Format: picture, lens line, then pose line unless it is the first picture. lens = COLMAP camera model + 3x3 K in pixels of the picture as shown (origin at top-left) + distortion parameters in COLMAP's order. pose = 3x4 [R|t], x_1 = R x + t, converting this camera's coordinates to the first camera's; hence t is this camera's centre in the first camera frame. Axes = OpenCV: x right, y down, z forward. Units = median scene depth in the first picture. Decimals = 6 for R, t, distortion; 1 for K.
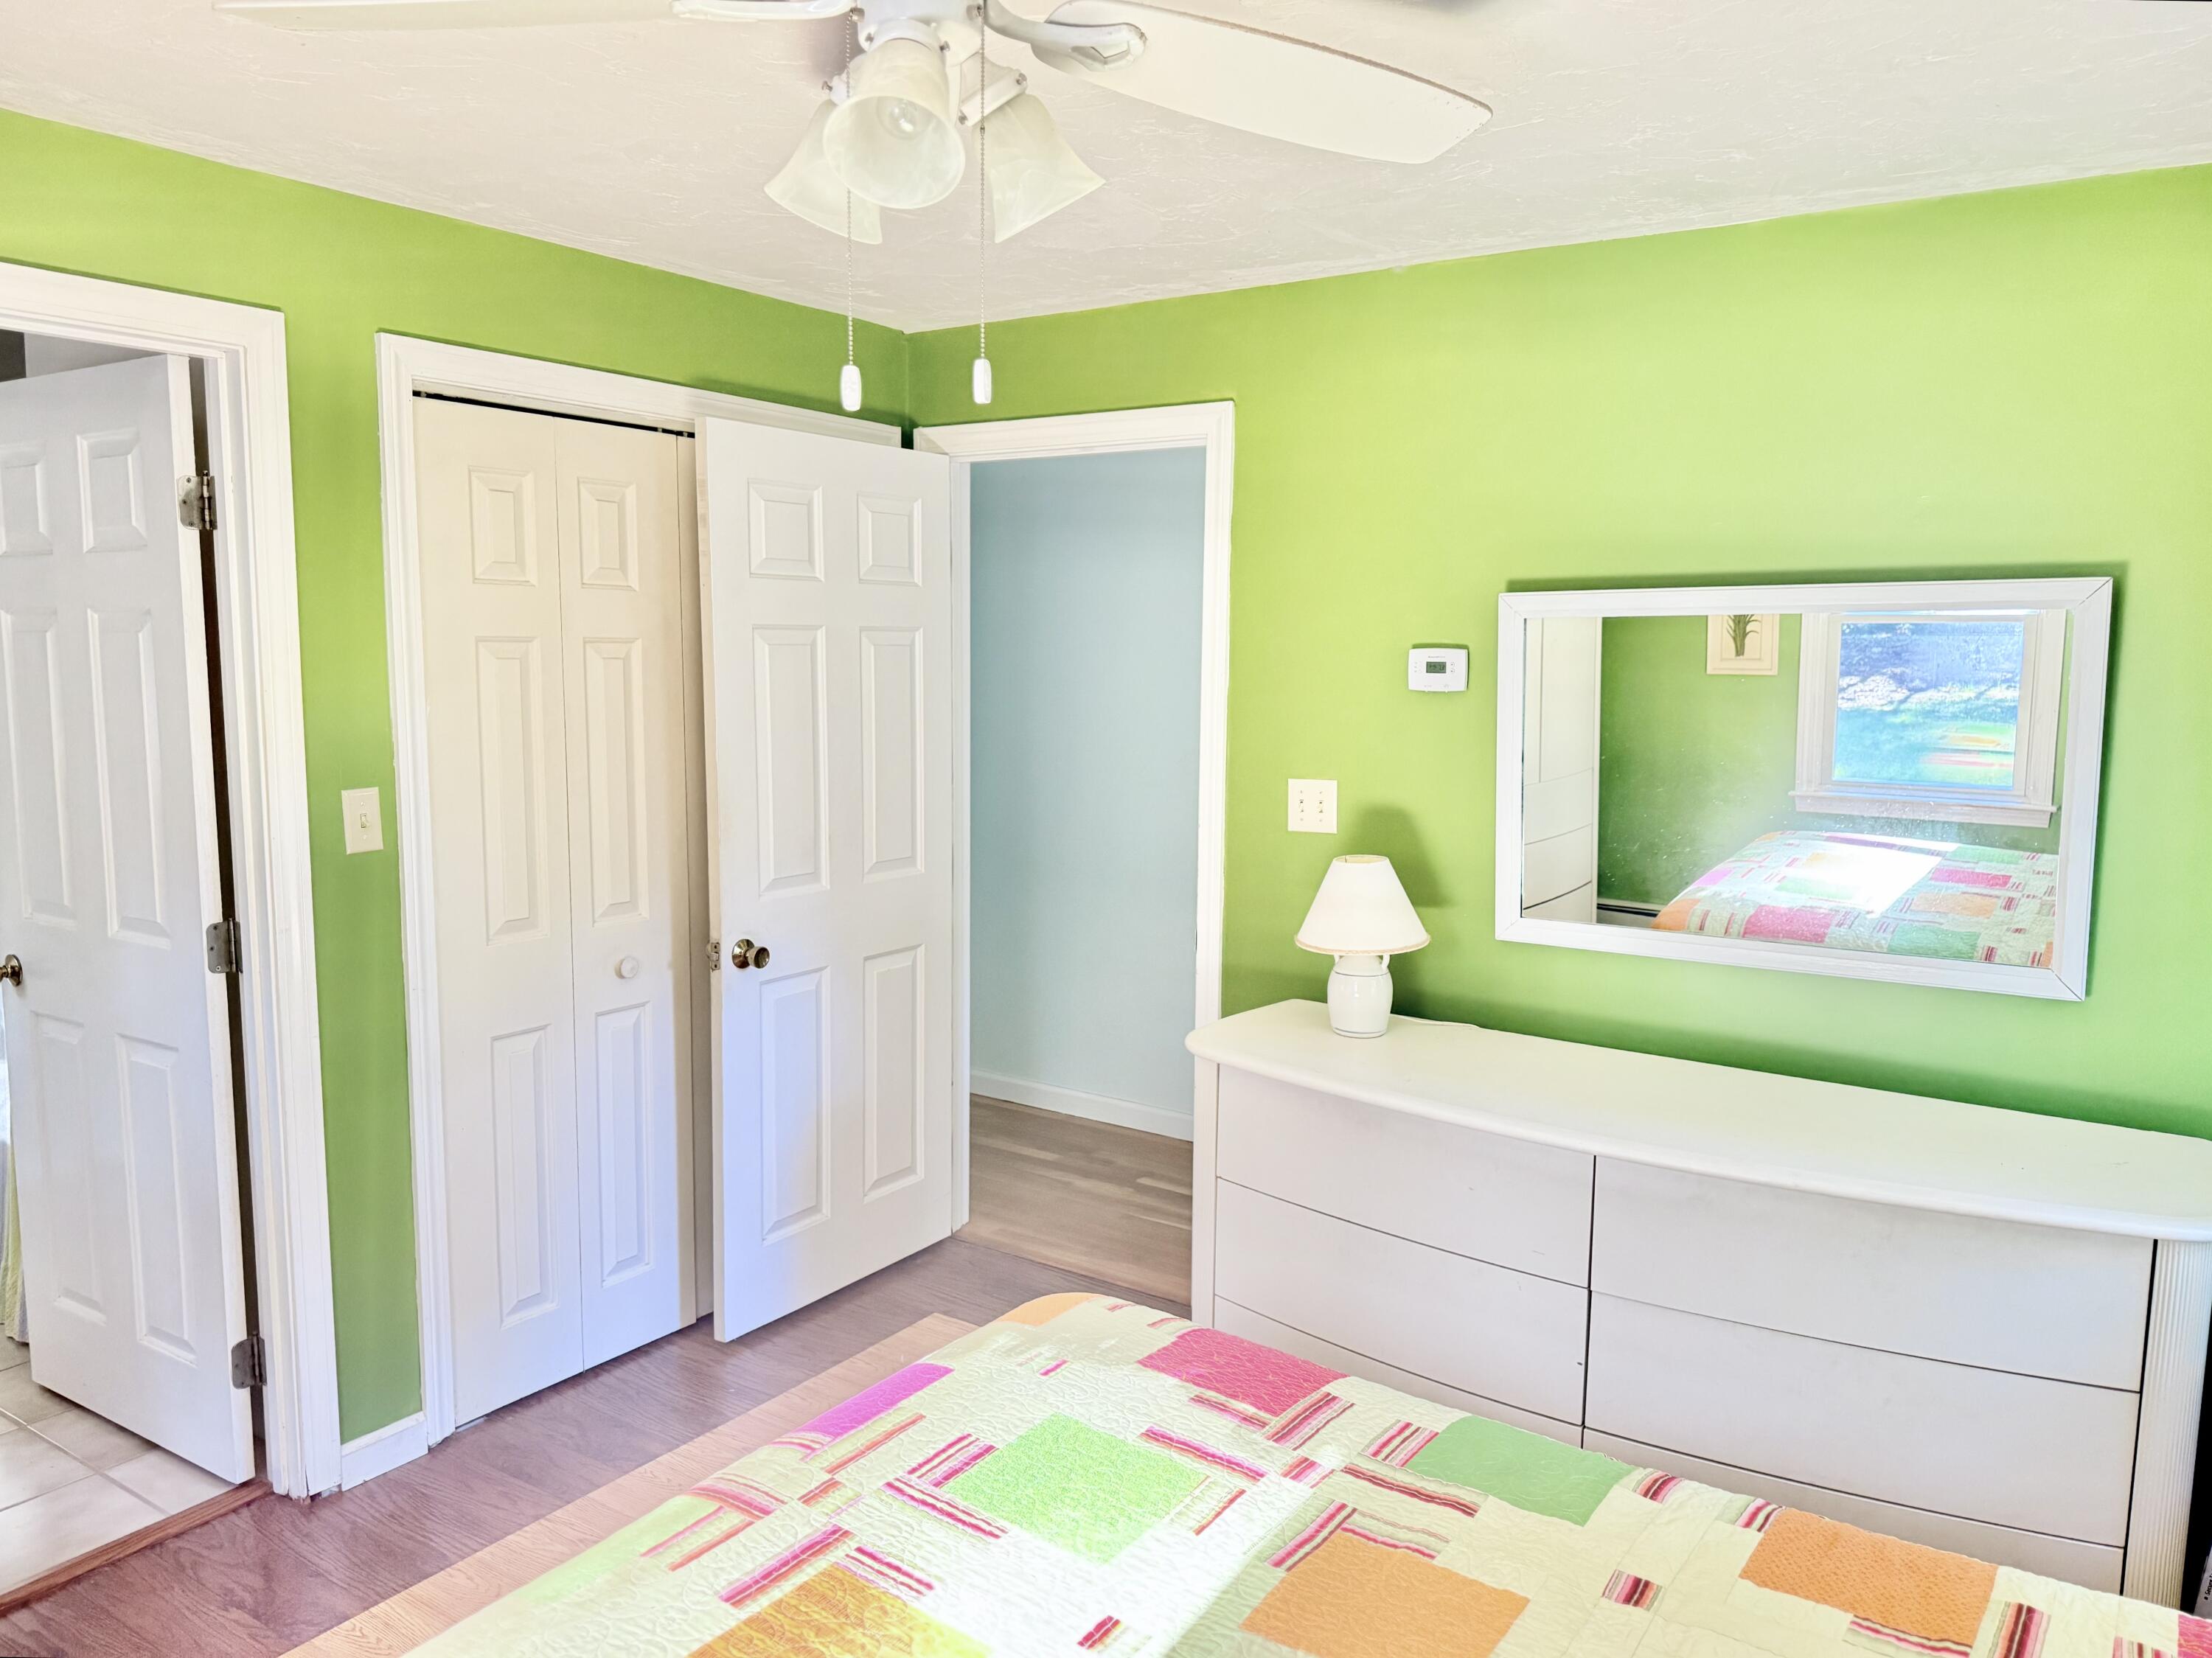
lens RADIAL K [[1566.4, 0, 1106.0], [0, 1566.4, 829.0], [0, 0, 1]] dist [0.156273, -0.213135]
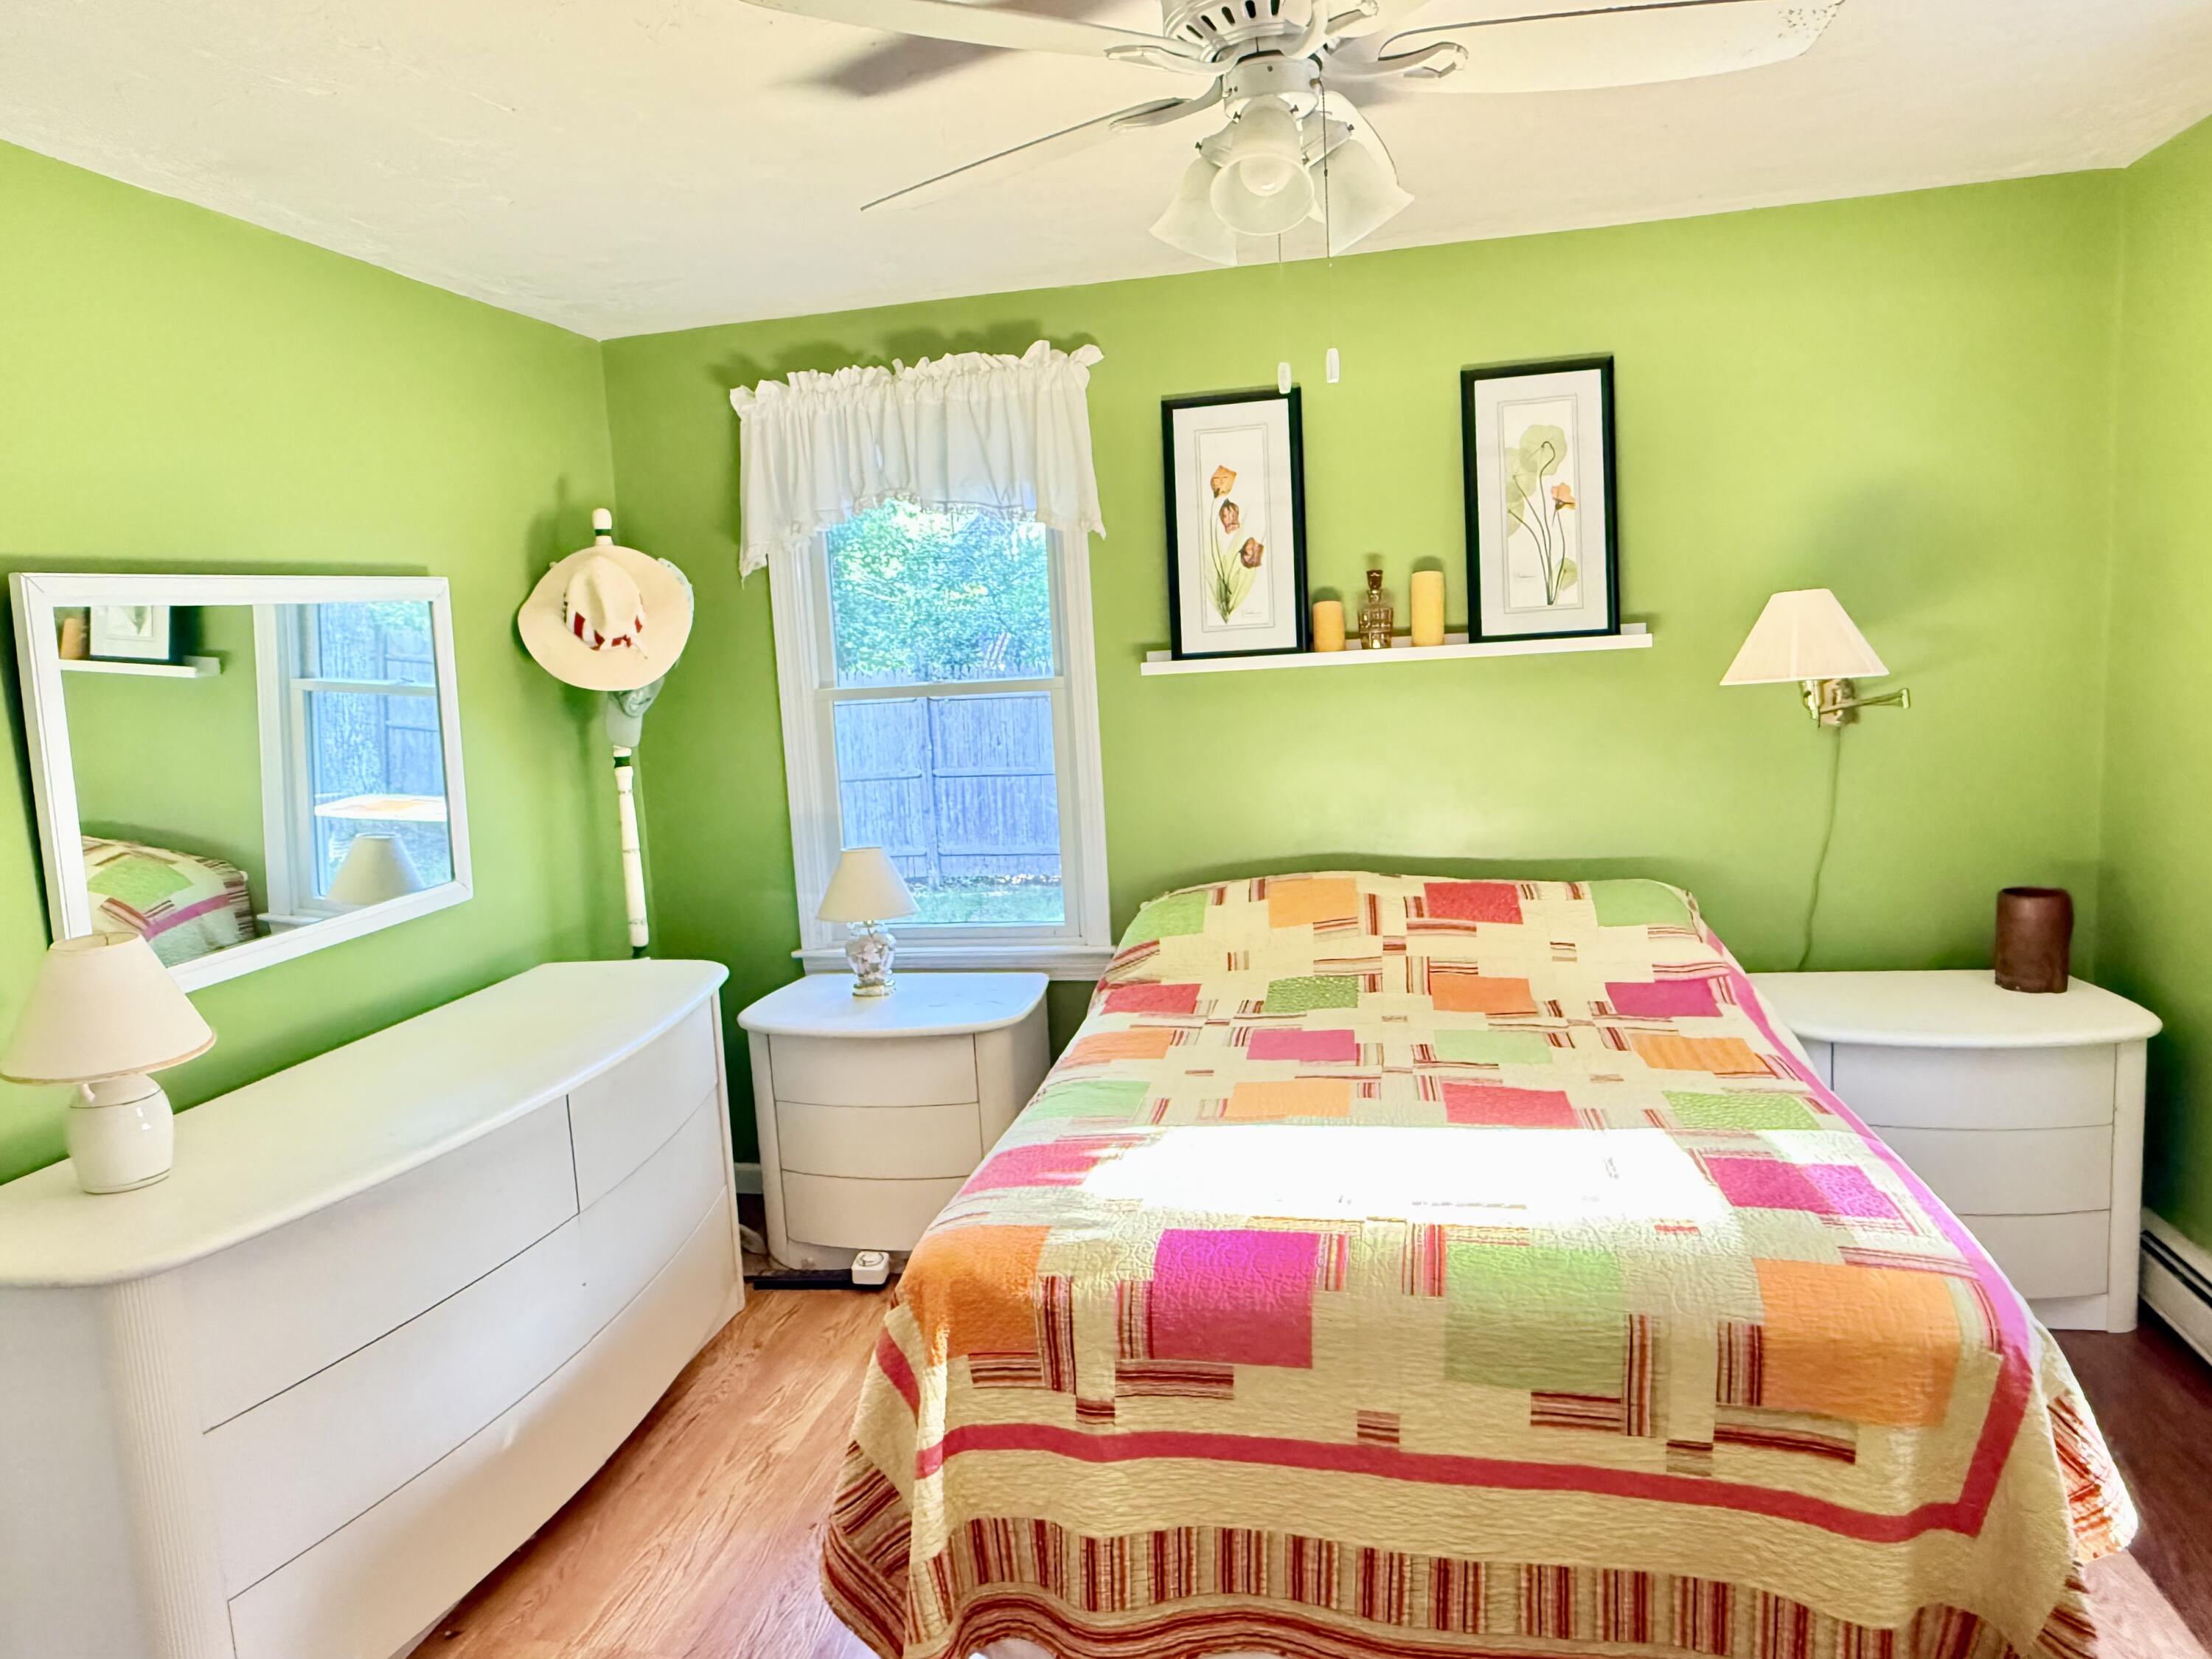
lens RADIAL K [[1533.1, 0, 1106.0], [0, 1533.1, 829.5], [0, 0, 1]] dist [0.007574, 0.008286]
pose [[-0.346307, -0.112700, 0.931327, -1.148087], [0.173888, 0.967843, 0.181778, -0.138685], [-0.921865, 0.224898, -0.315574, 1.433163]]
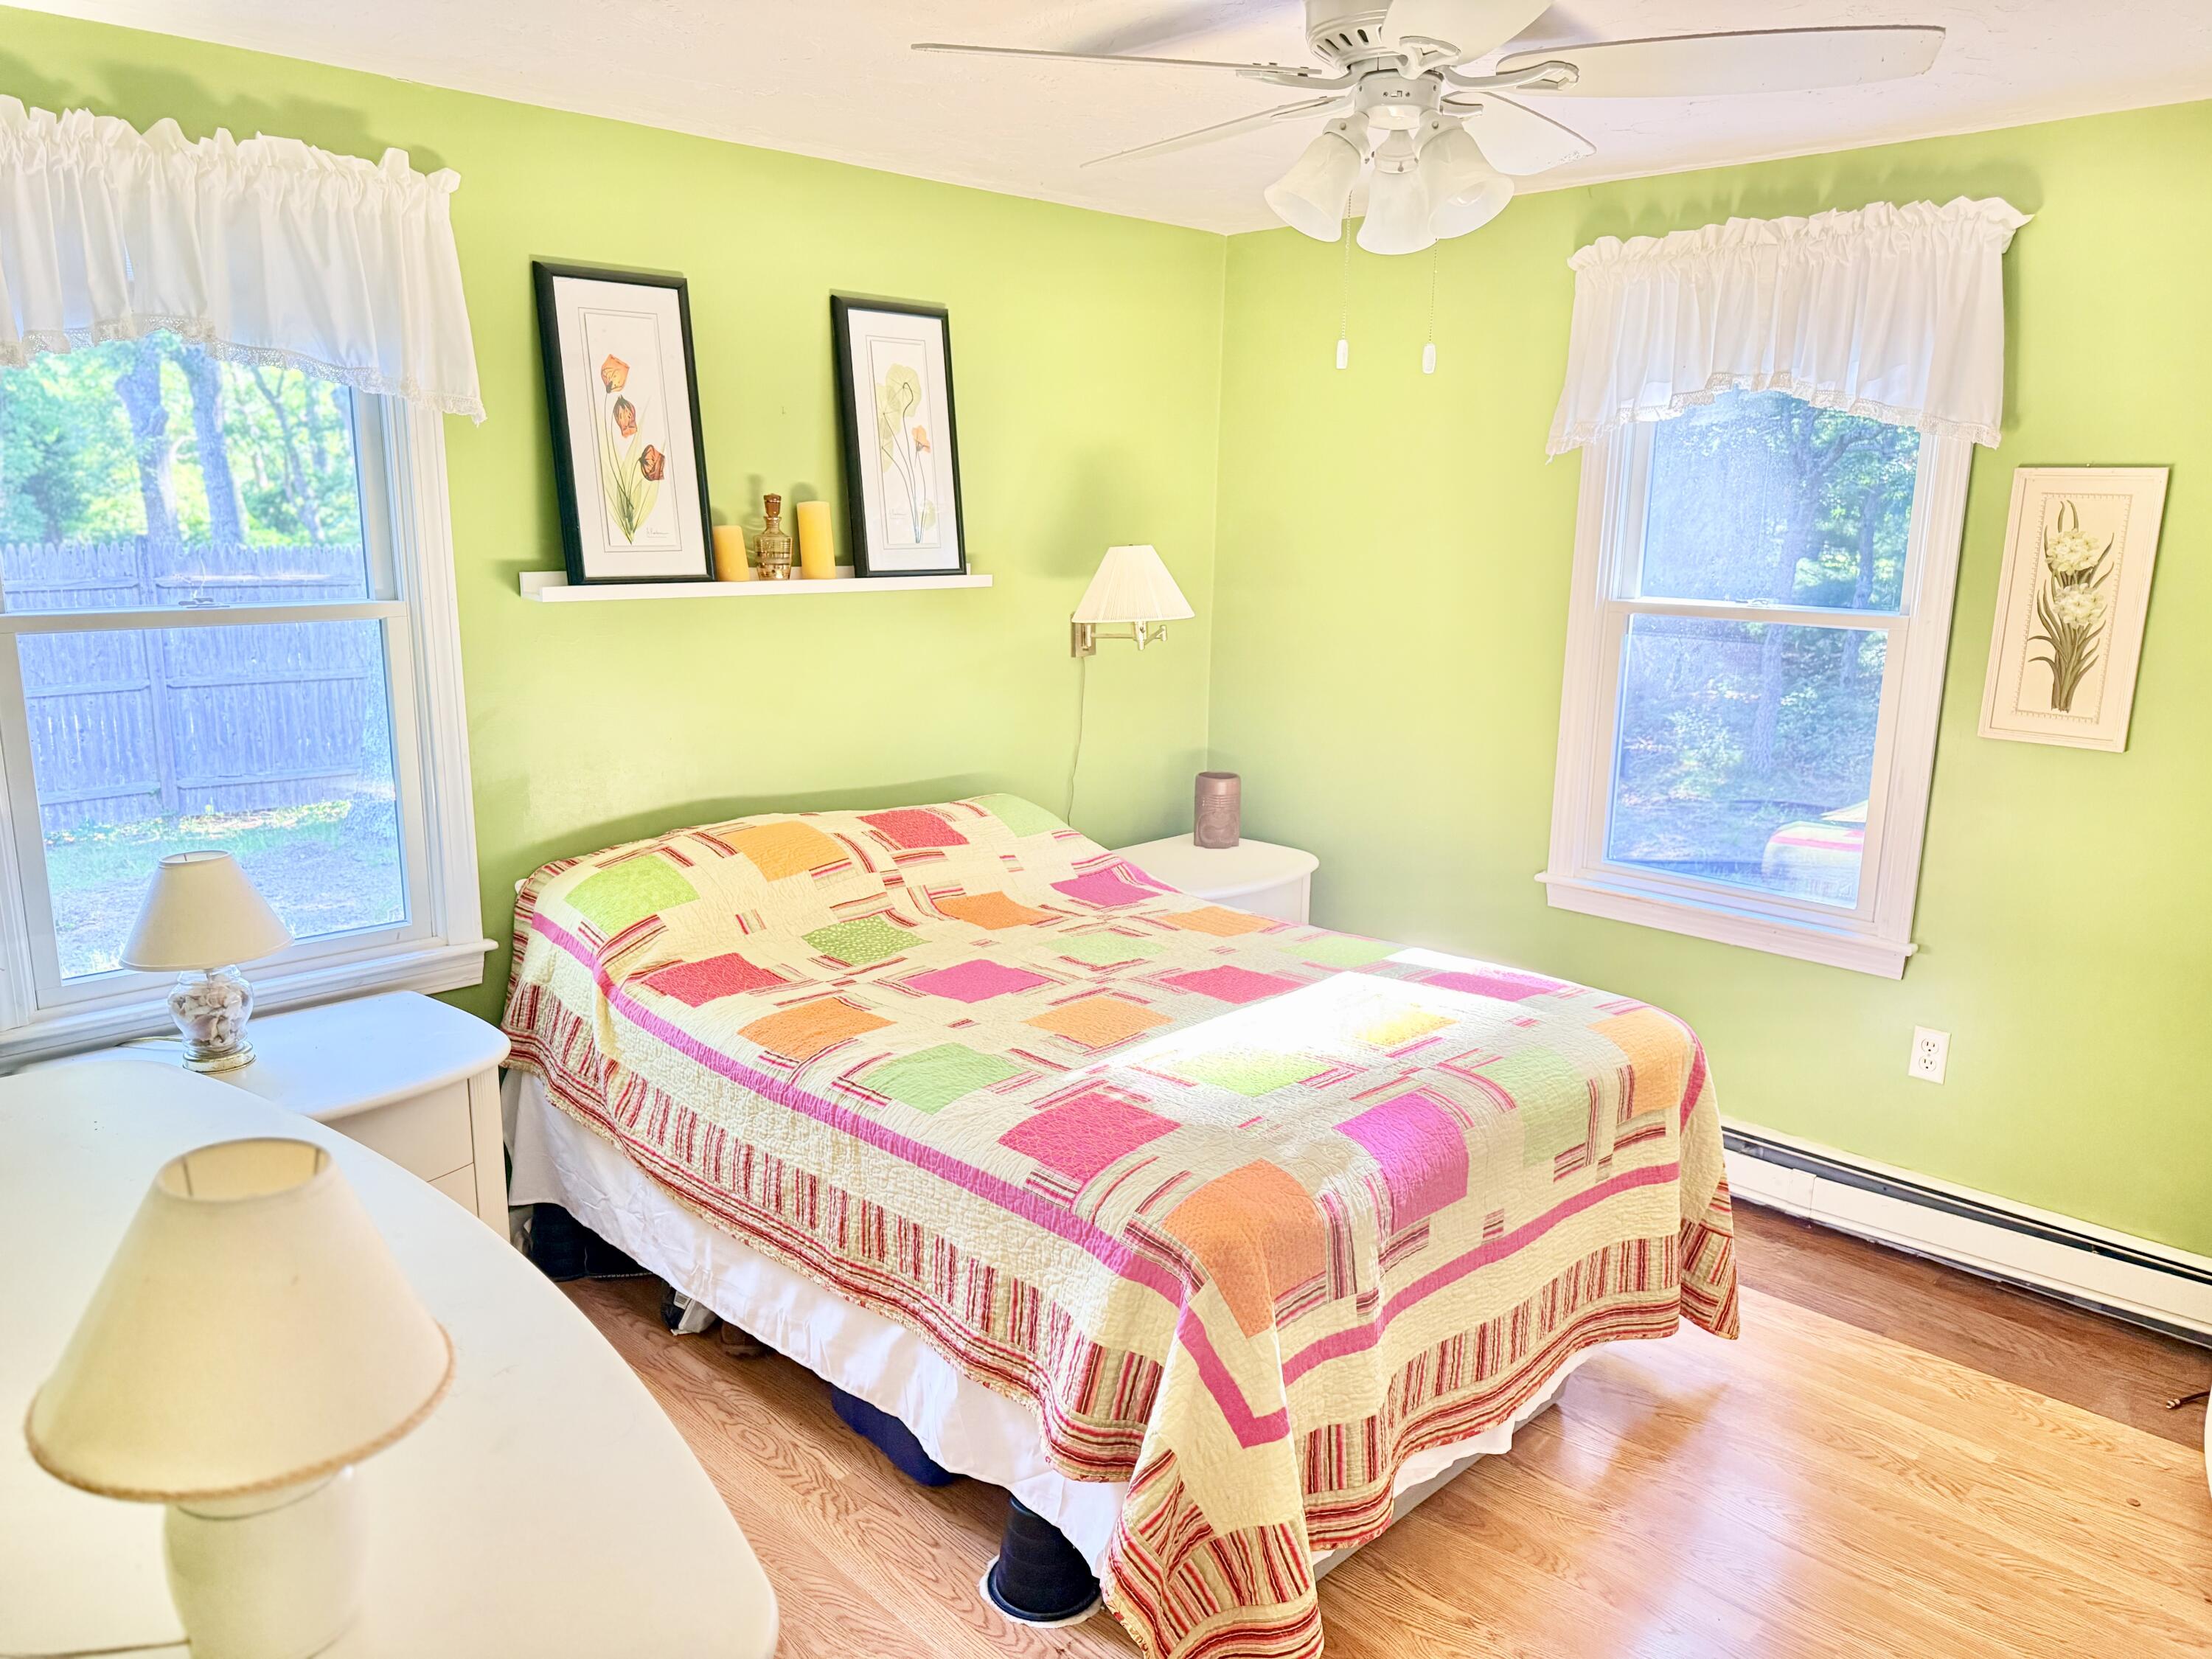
lens RADIAL K [[1566.5, 0, 1106.0], [0, 1566.5, 829.5], [0, 0, 1]] dist [0.156273, -0.213135]
pose [[-0.977912, -0.065339, 0.198541, -0.161250], [0.003516, 0.944608, 0.328182, -0.297404], [-0.208987, 0.321631, -0.923514, 2.282913]]
